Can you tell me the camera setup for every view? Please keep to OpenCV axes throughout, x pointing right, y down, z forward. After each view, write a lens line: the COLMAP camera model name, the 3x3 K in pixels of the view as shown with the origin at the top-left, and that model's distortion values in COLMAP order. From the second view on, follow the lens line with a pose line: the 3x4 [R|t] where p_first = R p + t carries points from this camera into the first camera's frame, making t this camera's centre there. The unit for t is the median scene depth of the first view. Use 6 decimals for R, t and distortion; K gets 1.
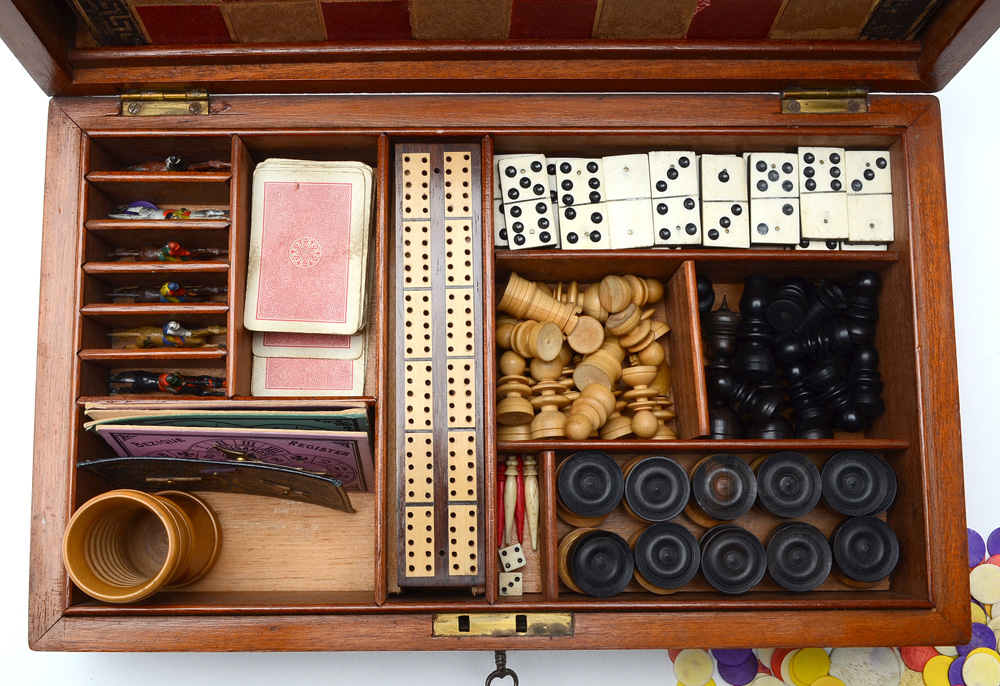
lens RADIAL K [[1233.9, 0, 490.0], [0, 1233.9, 349.0], [0, 0, 1]] dist [-0.065236, 0.000000]
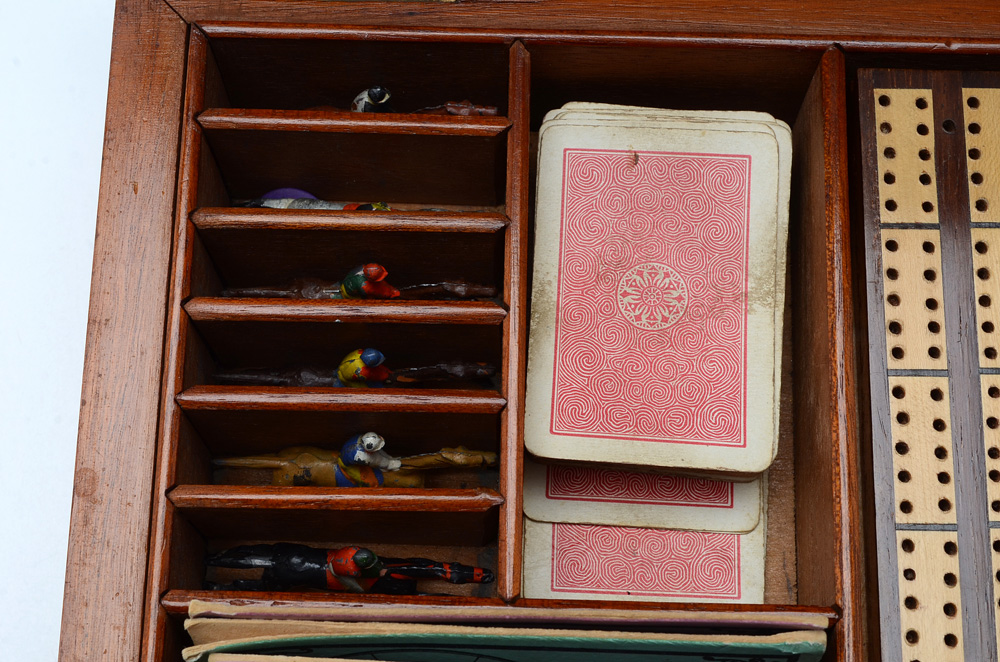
lens RADIAL K [[1898.5, 0, 501.0], [0, 1898.5, 327.5], [0, 0, 1]] dist [0.014454, 0.000000]
pose [[0.999451, 0.023992, -0.022865, -0.195397], [-0.027171, 0.988197, -0.150761, 0.044355], [0.018979, 0.151299, 0.988306, 0.297331]]
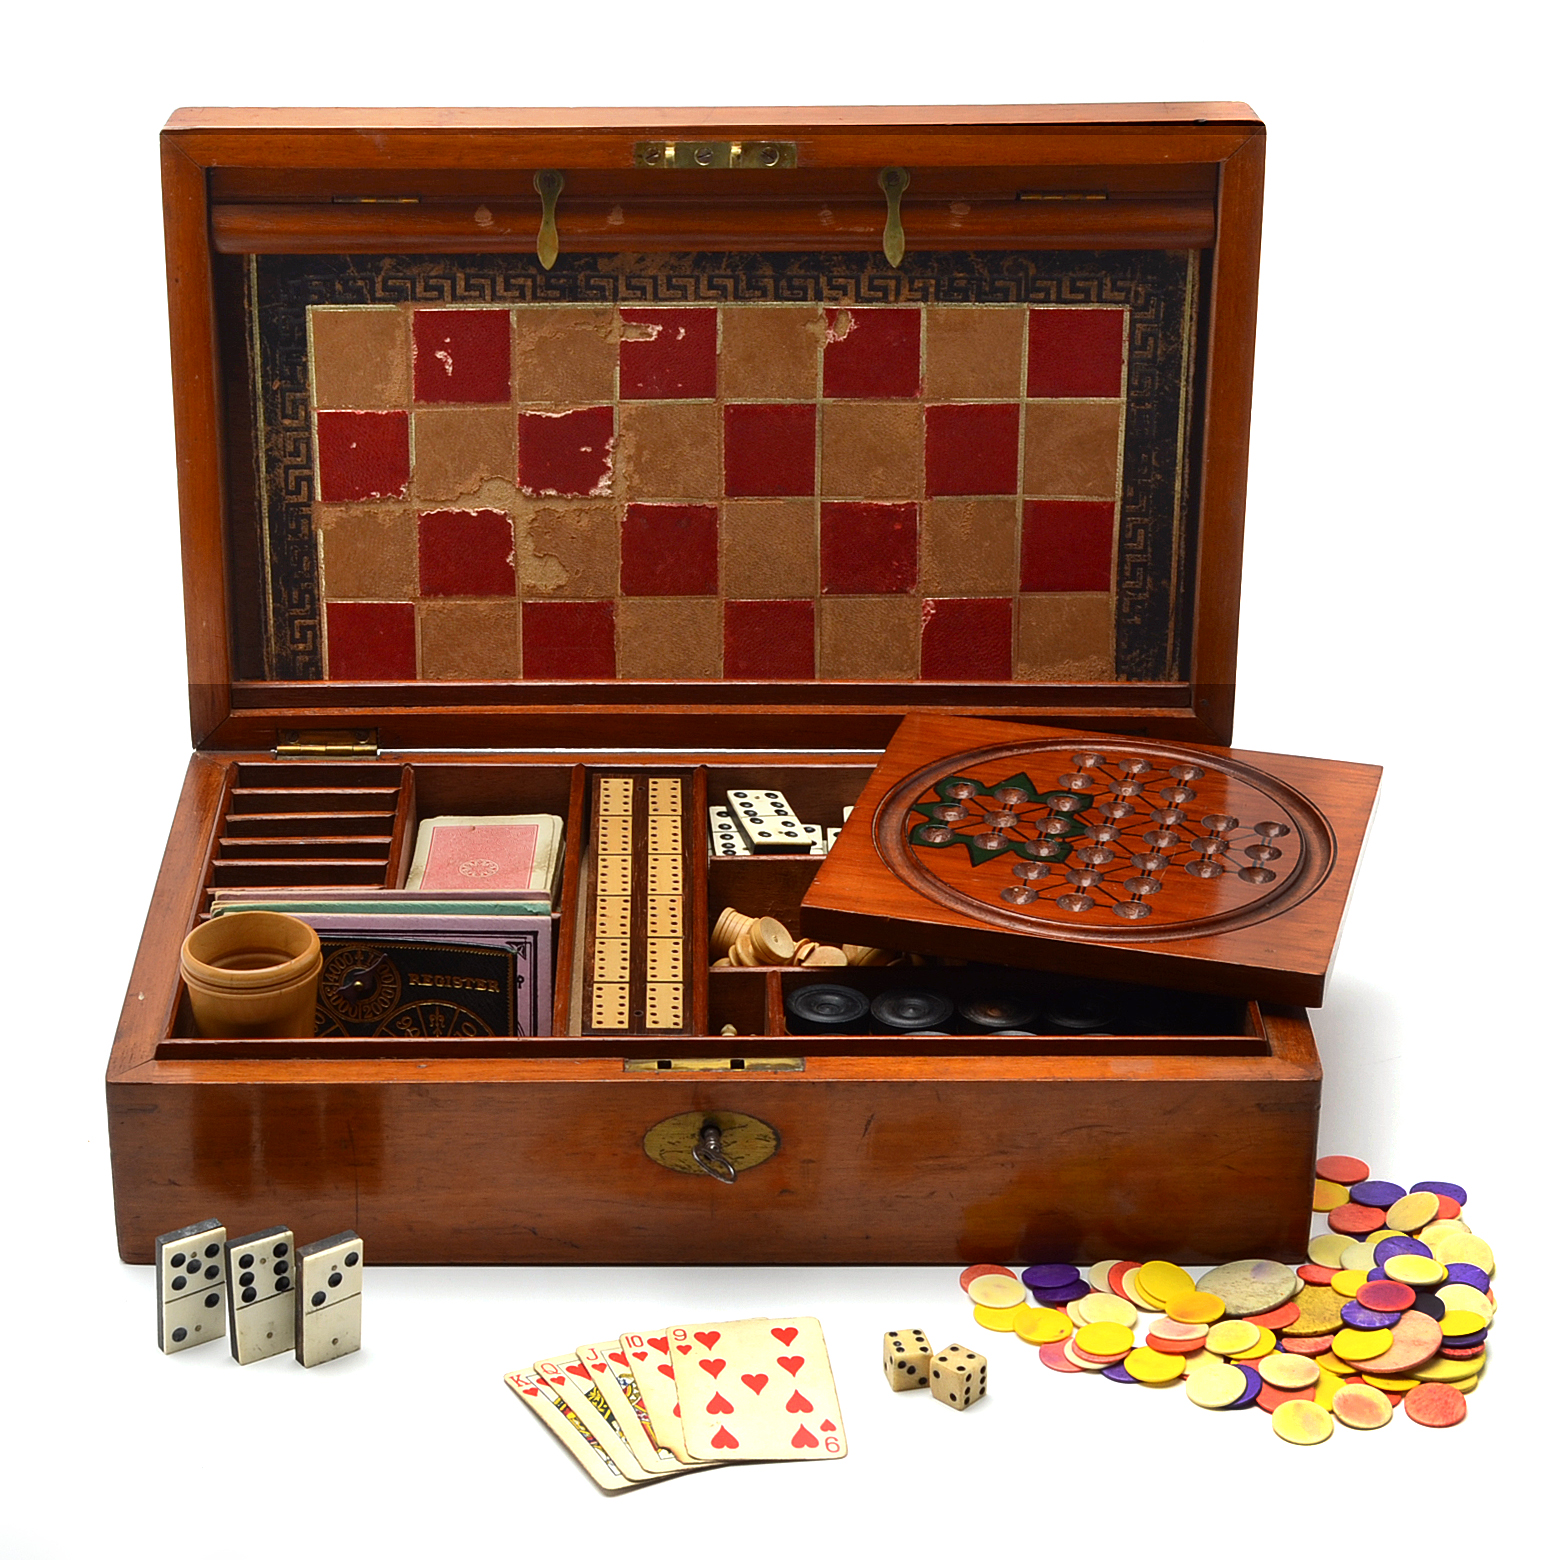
lens RADIAL K [[3687.5, 0, 778.0], [0, 3687.5, 782.4], [0, 0, 1]] dist [-0.079248, 0.000000]
pose [[0.999822, -0.018824, 0.001534, 0.048776], [0.011756, 0.556724, -0.830614, 1.992220], [0.014781, 0.830484, 0.556846, -0.431629]]
